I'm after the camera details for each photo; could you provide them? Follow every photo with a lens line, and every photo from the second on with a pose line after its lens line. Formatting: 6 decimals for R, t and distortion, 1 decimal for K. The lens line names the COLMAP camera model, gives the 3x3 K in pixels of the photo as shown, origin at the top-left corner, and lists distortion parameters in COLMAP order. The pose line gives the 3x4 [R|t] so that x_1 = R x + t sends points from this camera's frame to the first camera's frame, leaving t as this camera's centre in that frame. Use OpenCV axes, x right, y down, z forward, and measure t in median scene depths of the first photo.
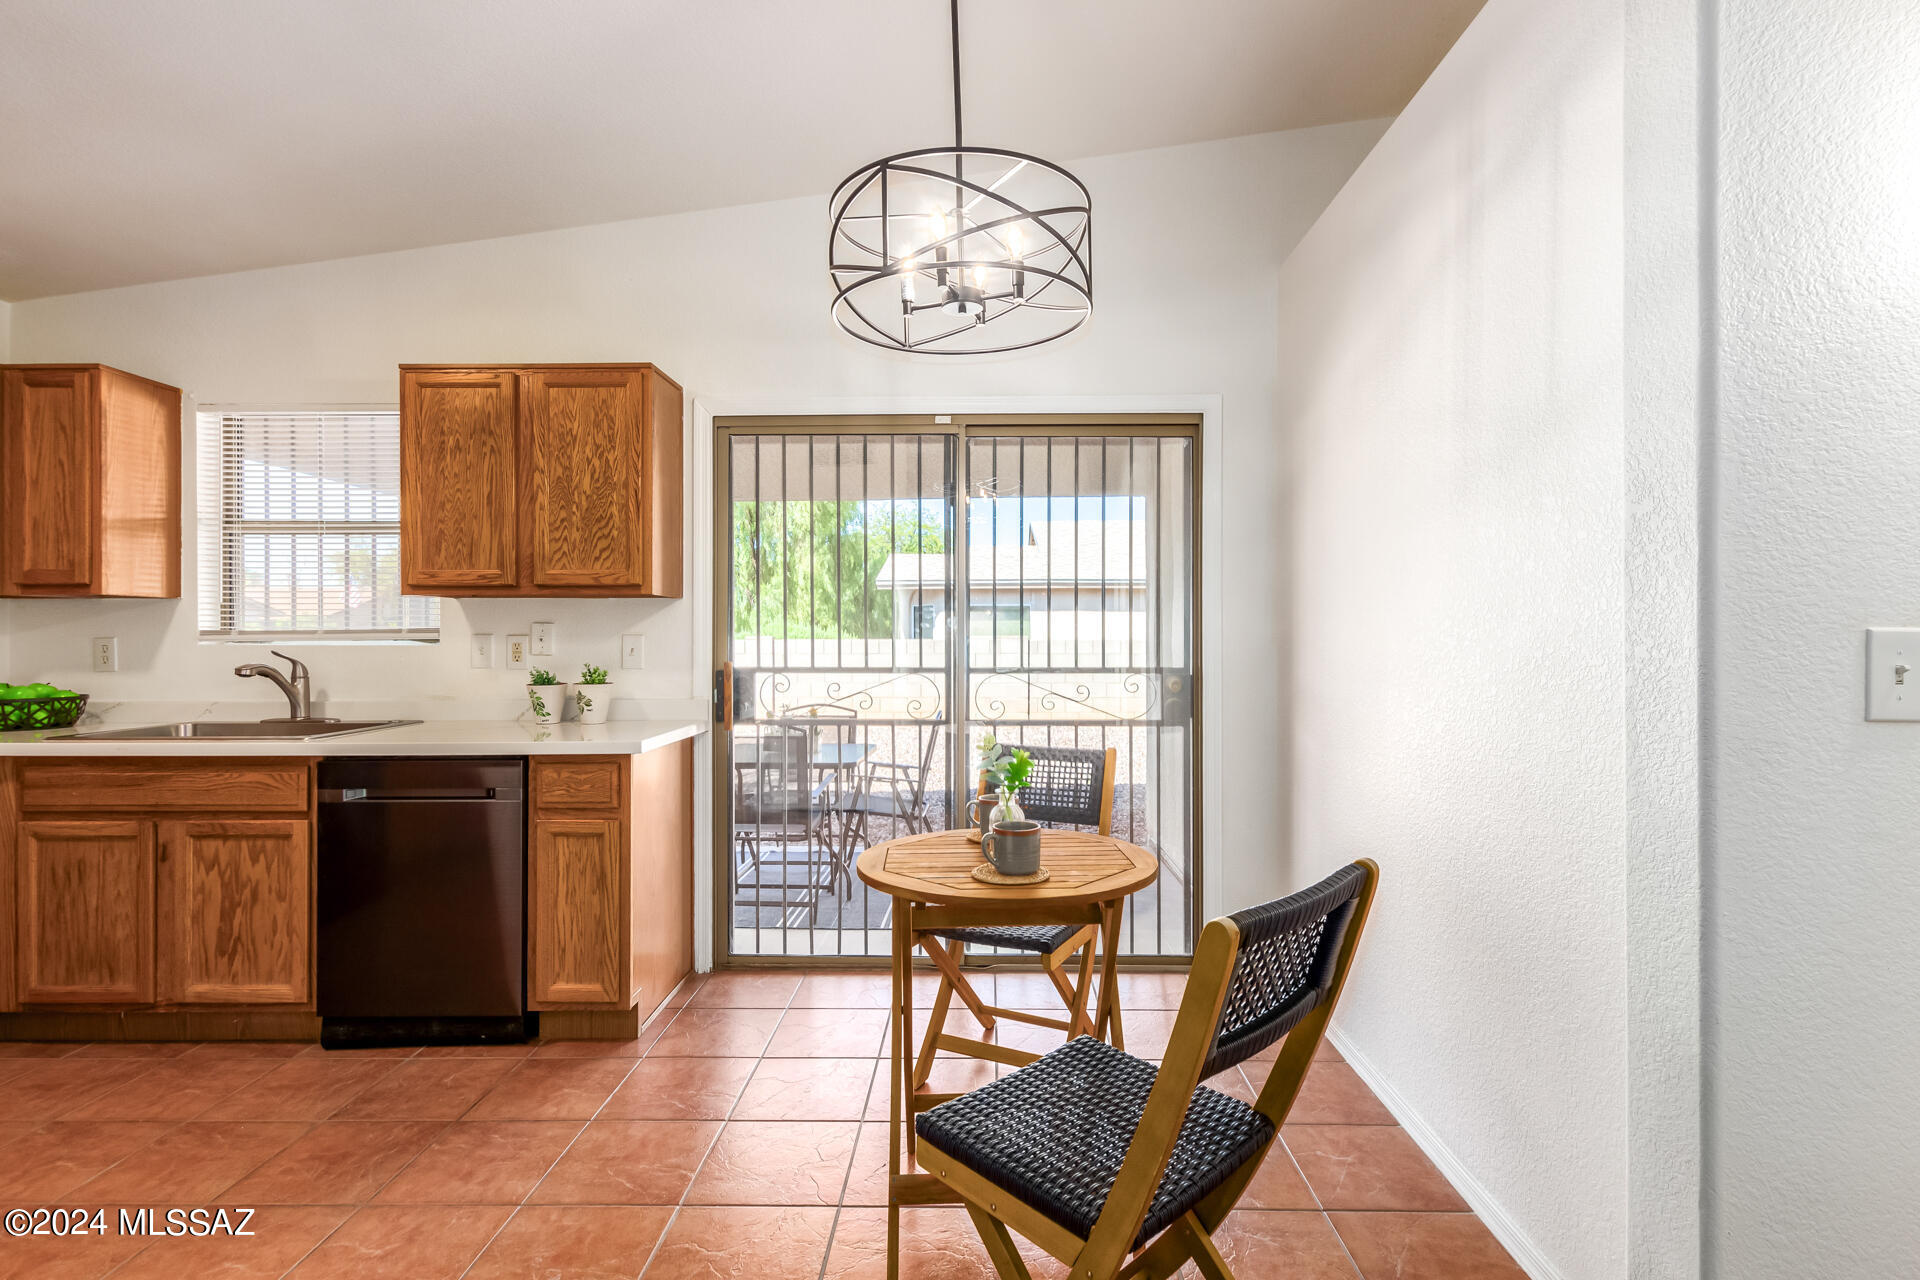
lens RADIAL K [[905.5, 0, 970.8], [0, 905.5, 639.0], [0, 0, 1]] dist [0.017718, -0.007388]
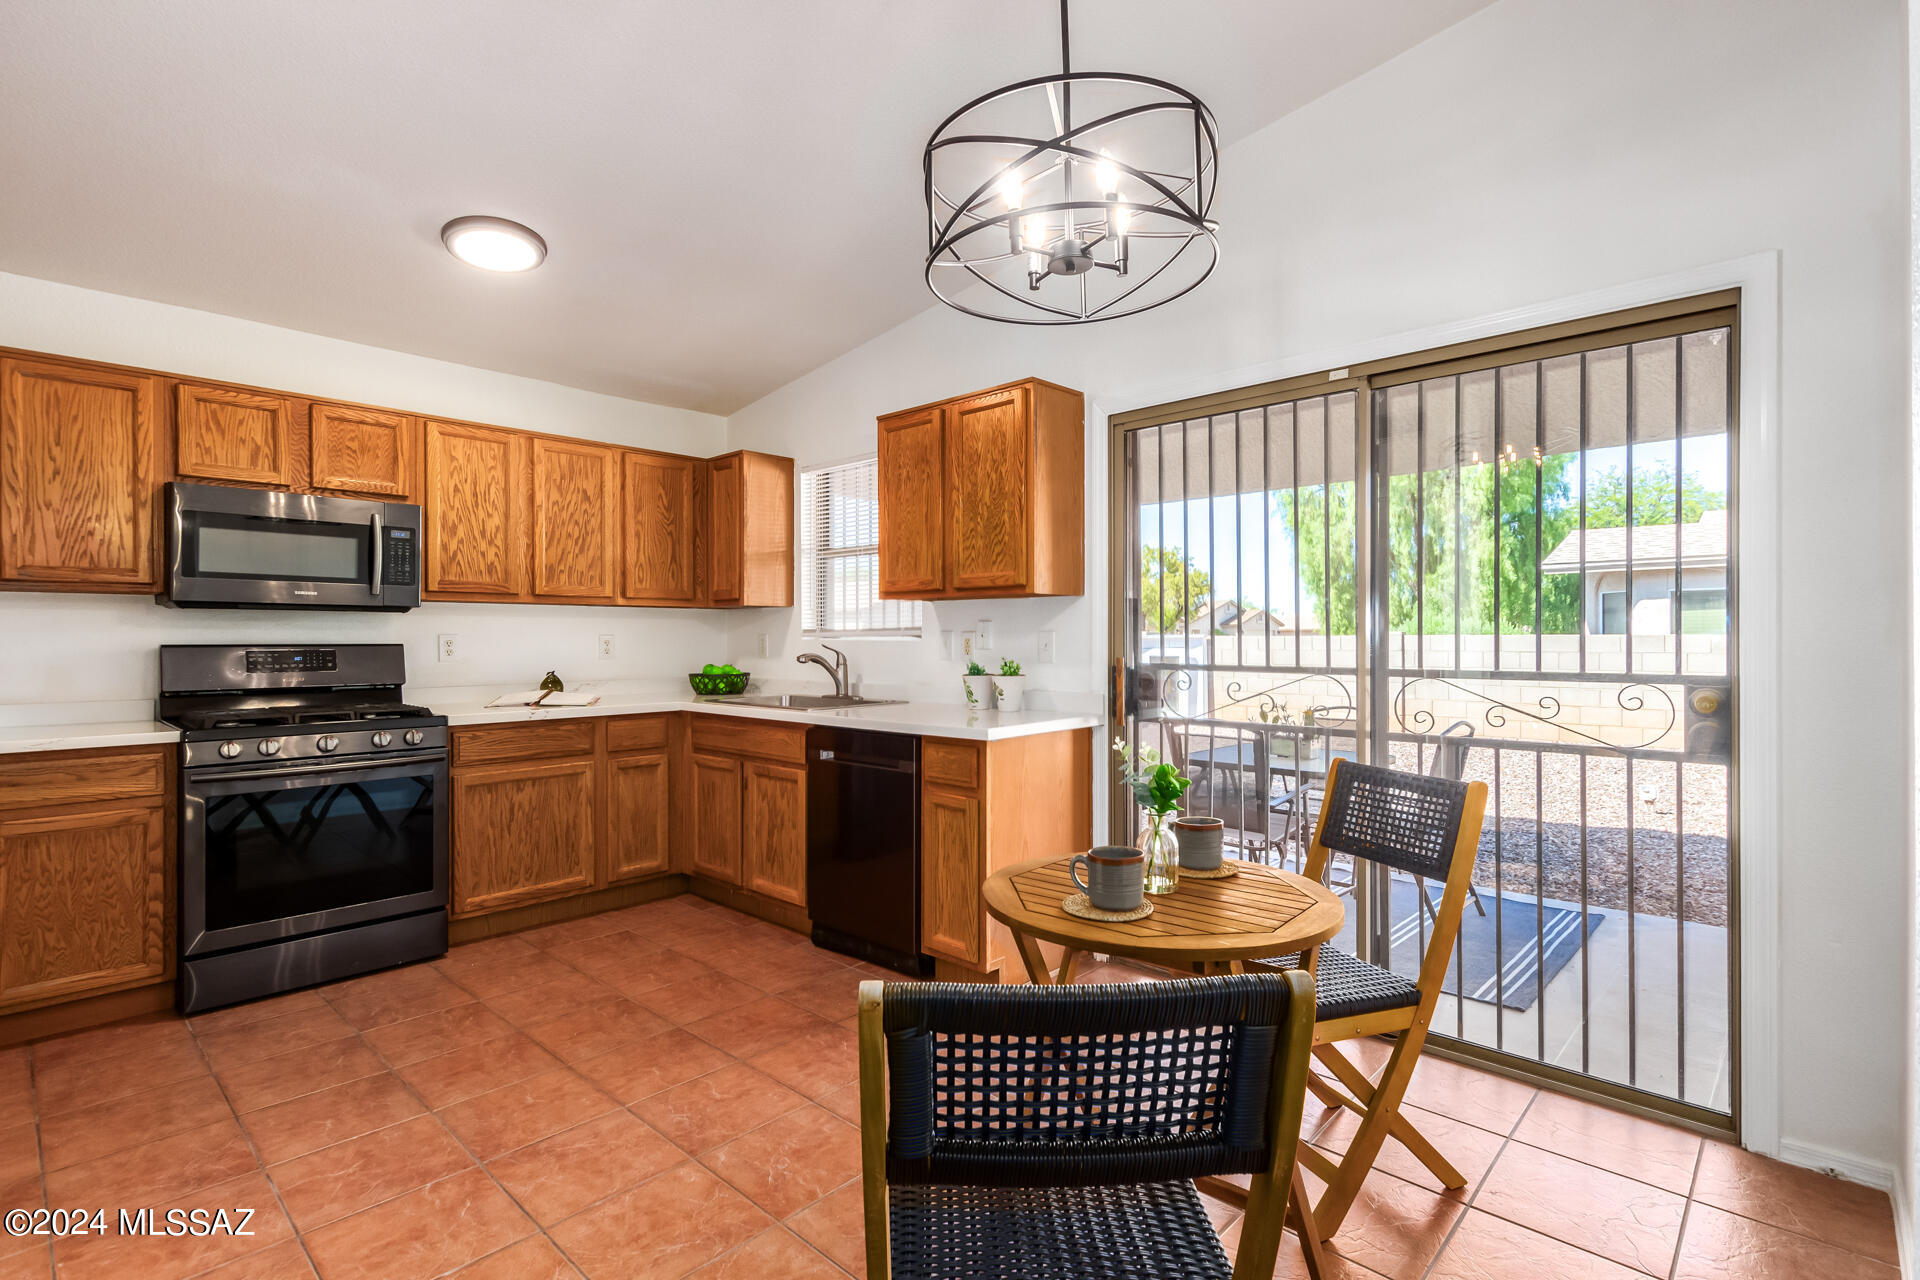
lens RADIAL K [[905.5, 0, 971.1], [0, 905.5, 637.0], [0, 0, 1]] dist [0.017718, -0.007388]
pose [[0.741947, -0.000169, -0.670459, 0.309267], [0.001311, 0.999998, 0.001199, 0.001032], [0.670458, -0.001769, 0.741946, 0.159912]]
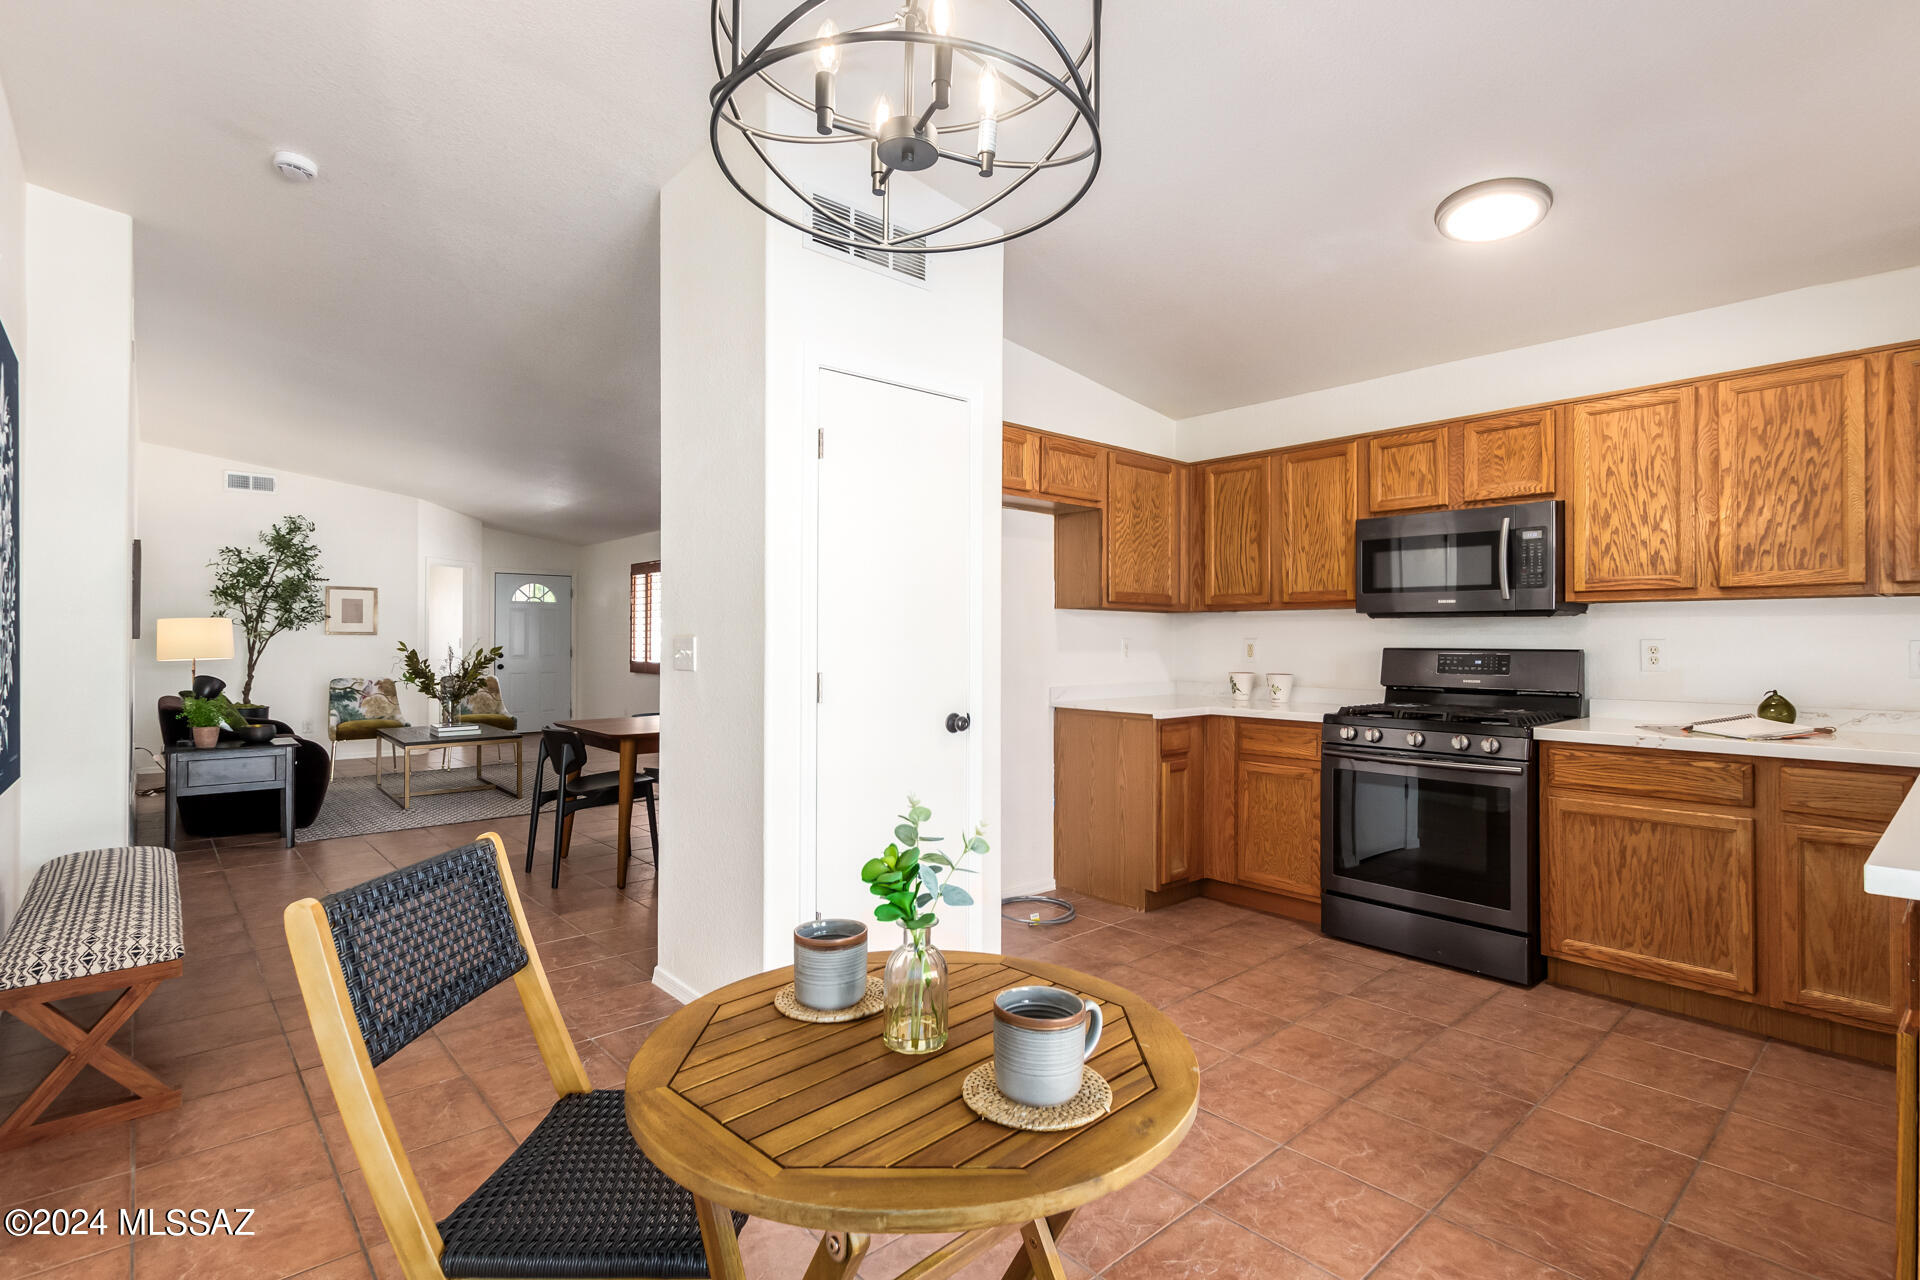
lens RADIAL K [[905.5, 0, 972.7], [0, 905.5, 634.7], [0, 0, 1]] dist [0.017718, -0.007388]
pose [[-0.729687, -0.006070, -0.683755, 0.245801], [-0.002286, 0.999977, -0.006438, 0.001151], [0.683778, -0.003134, -0.729684, 0.902995]]
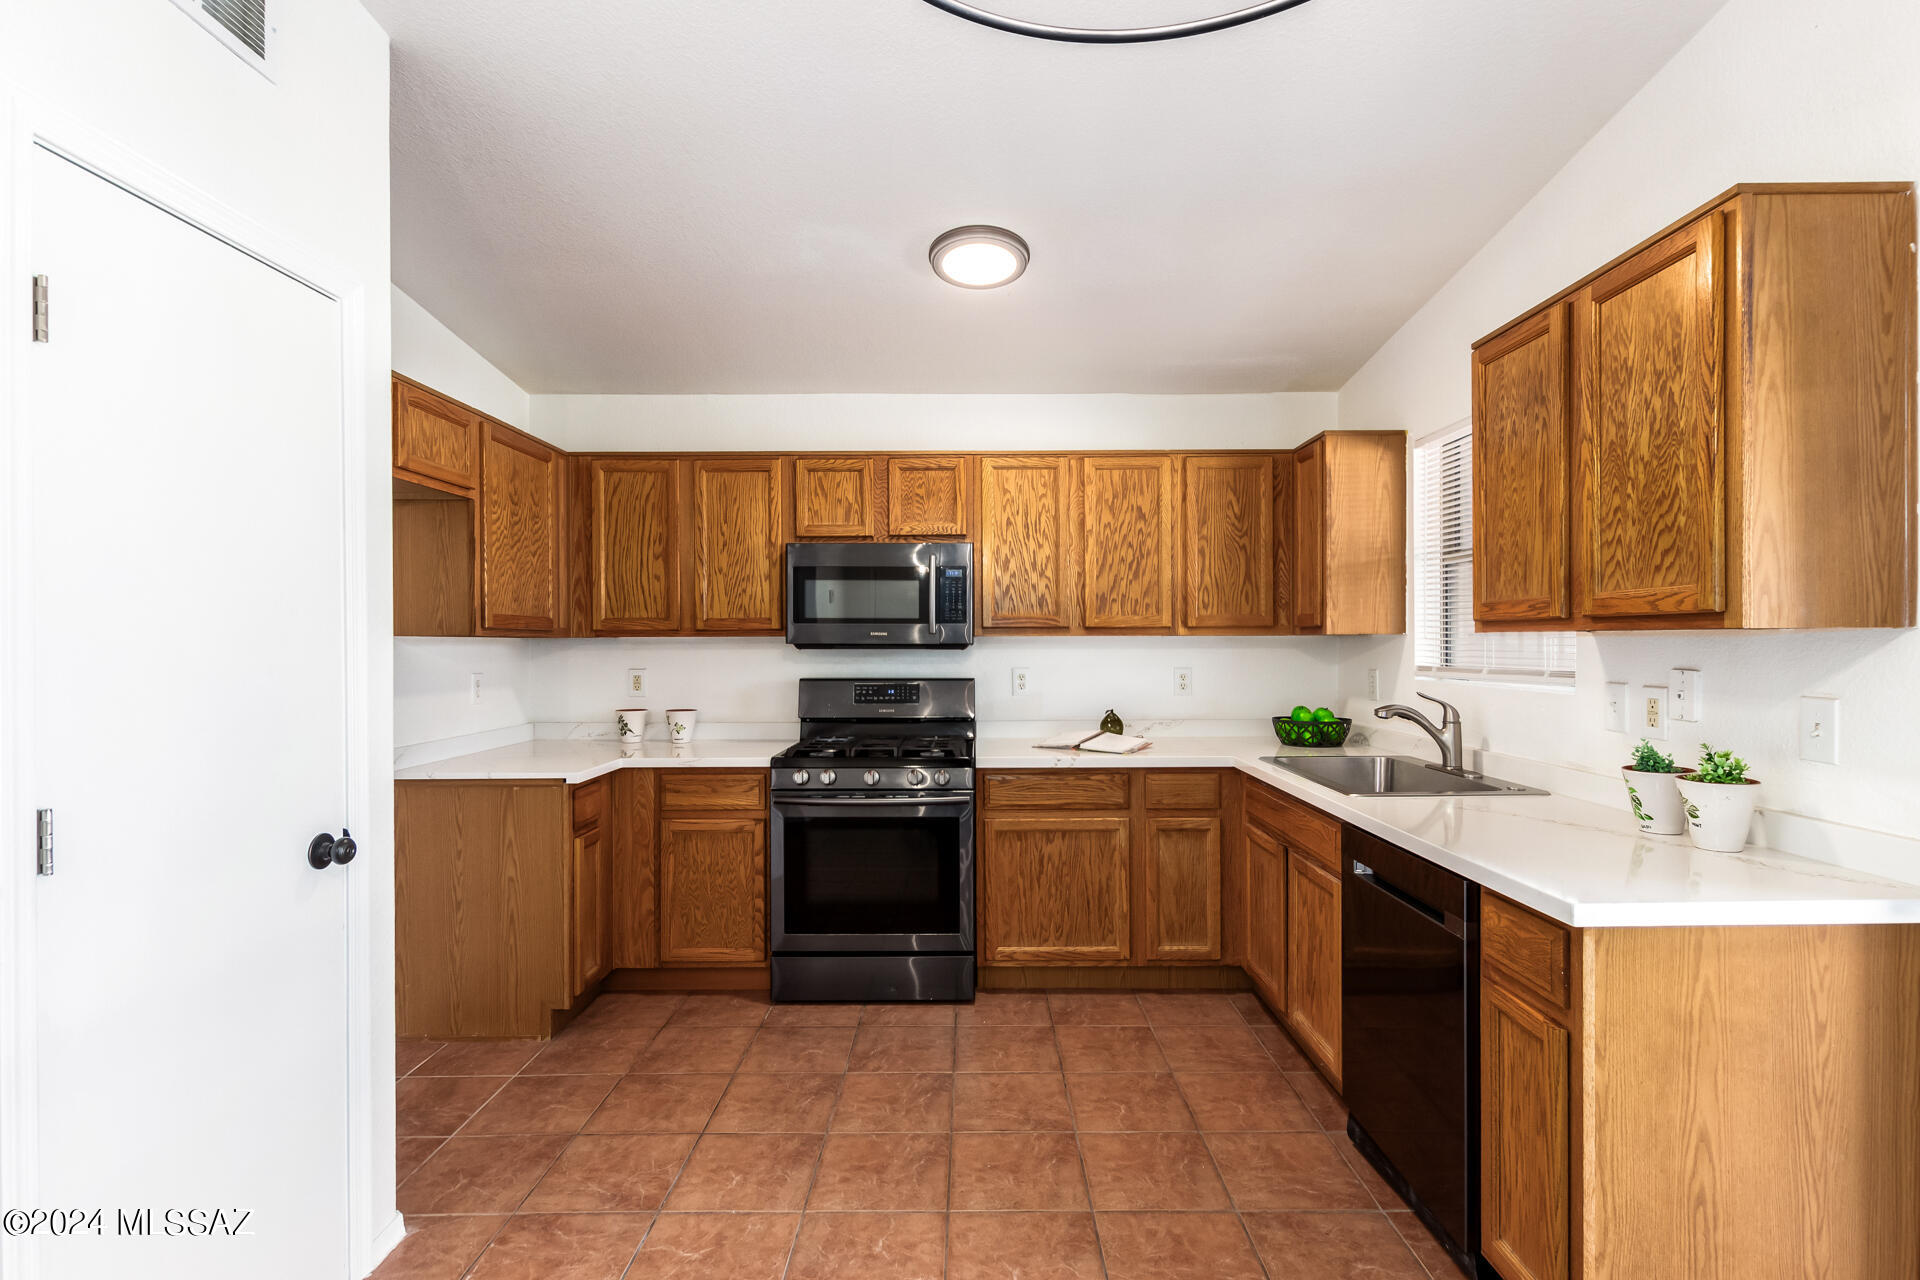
lens RADIAL K [[905.5, 0, 971.9], [0, 905.5, 645.6], [0, 0, 1]] dist [0.017718, -0.007388]
pose [[0.017159, 0.006926, -0.999829, 0.165455], [0.004540, 0.999965, 0.007005, -0.045228], [0.999842, -0.004659, 0.017127, 0.549886]]
